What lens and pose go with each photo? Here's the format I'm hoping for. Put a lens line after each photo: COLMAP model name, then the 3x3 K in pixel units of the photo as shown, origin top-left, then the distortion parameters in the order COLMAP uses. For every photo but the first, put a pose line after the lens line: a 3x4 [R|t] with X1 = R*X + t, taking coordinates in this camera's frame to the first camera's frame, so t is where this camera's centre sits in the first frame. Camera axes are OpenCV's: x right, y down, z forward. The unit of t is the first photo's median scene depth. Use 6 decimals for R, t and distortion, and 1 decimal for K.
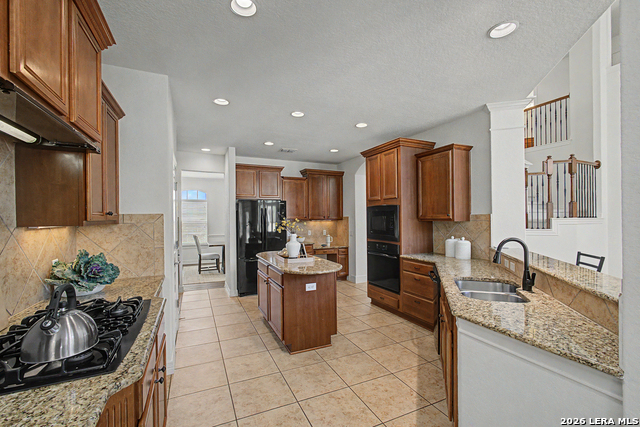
lens RADIAL K [[275.2, 0, 318.0], [0, 275.2, 214.8], [0, 0, 1]] dist [-0.002385, 0.001766]
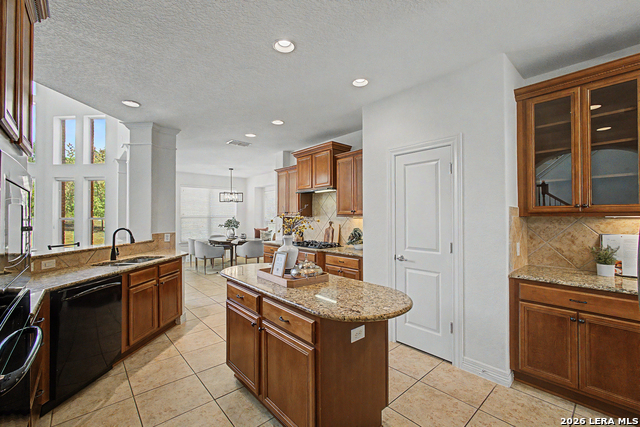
lens RADIAL K [[275.2, 0, 320.5], [0, 275.2, 213.3], [0, 0, 1]] dist [-0.002385, 0.001766]
pose [[-0.956200, 0.001044, -0.292712, 0.022010], [0.006208, 0.999841, -0.016715, 0.007140], [0.292648, -0.017800, -0.956055, 1.007454]]
